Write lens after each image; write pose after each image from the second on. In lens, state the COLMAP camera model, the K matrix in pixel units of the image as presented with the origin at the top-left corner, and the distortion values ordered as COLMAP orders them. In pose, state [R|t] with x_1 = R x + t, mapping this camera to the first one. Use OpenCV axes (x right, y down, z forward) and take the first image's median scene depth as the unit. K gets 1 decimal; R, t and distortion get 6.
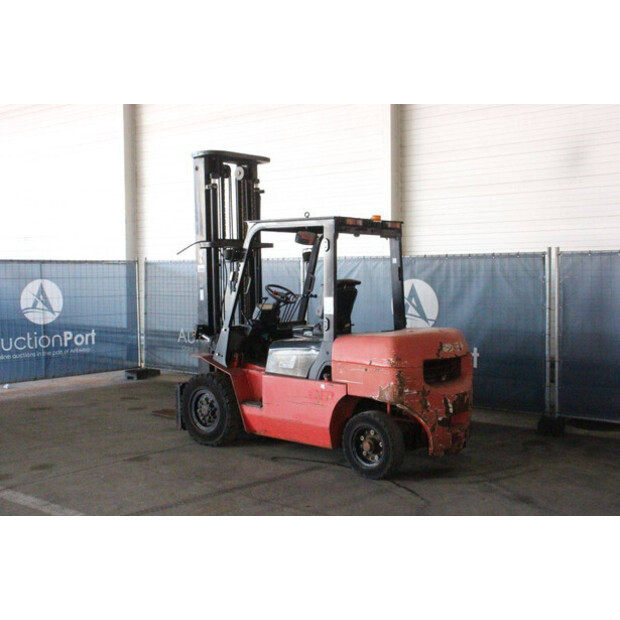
lens RADIAL K [[751.7, 0, 309.5], [0, 751.7, 309.1], [0, 0, 1]] dist [0.004198, 0.000000]
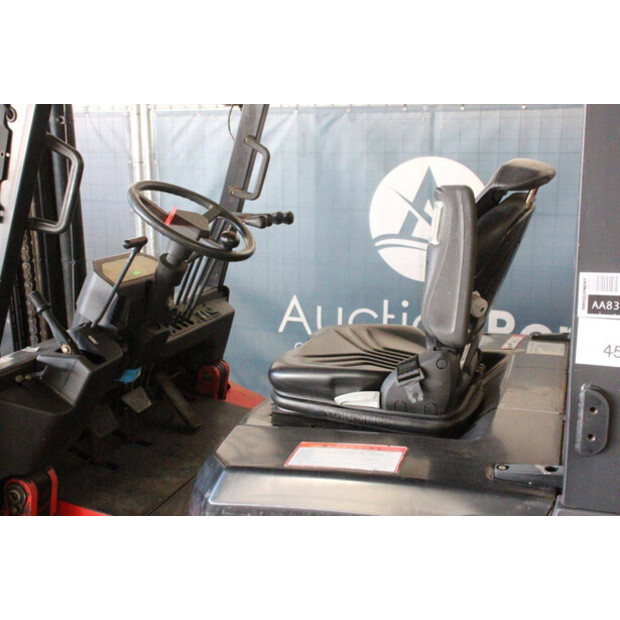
lens RADIAL K [[728.8, 0, 311.0], [0, 728.8, 308.6], [0, 0, 1]] dist [0.030928, 0.000000]
pose [[0.941571, -0.069093, 0.329653, -0.083105], [0.012470, 0.985213, 0.170877, -0.031821], [-0.336585, -0.156782, 0.928510, 0.746846]]
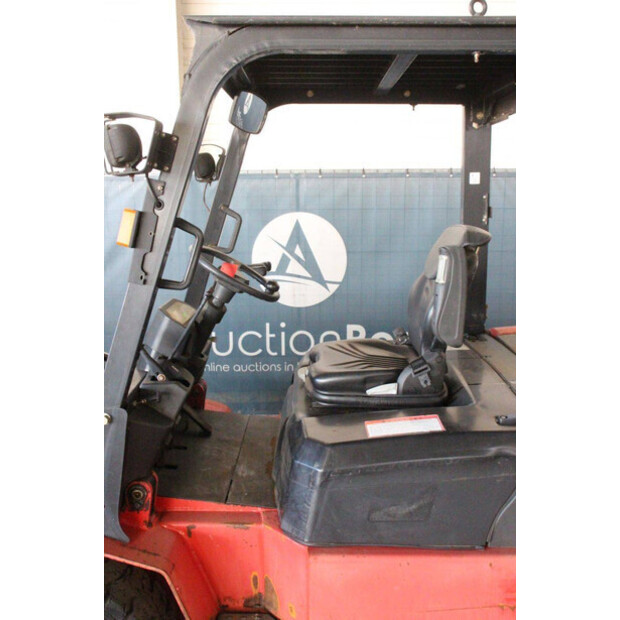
lens RADIAL K [[620.2, 0, 310.1], [0, 620.2, 310.6], [0, 0, 1]] dist [-0.079180, 0.000000]
pose [[0.769330, -0.120331, 0.627416, -0.187586], [0.032496, 0.988201, 0.149678, -0.043385], [-0.638024, -0.094764, 0.764163, 0.756169]]
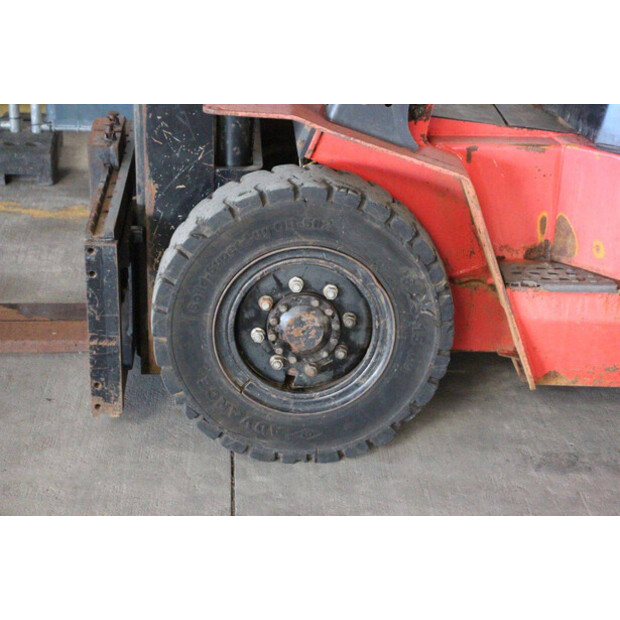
lens RADIAL K [[1428.3, 0, 311.0], [0, 1428.3, 309.9], [0, 0, 1]] dist [0.314408, 0.000000]
pose [[0.735291, -0.209873, 0.644438, -0.429564], [-0.006519, 0.948613, 0.316371, -0.018534], [-0.677720, -0.236826, 0.696139, 0.667026]]
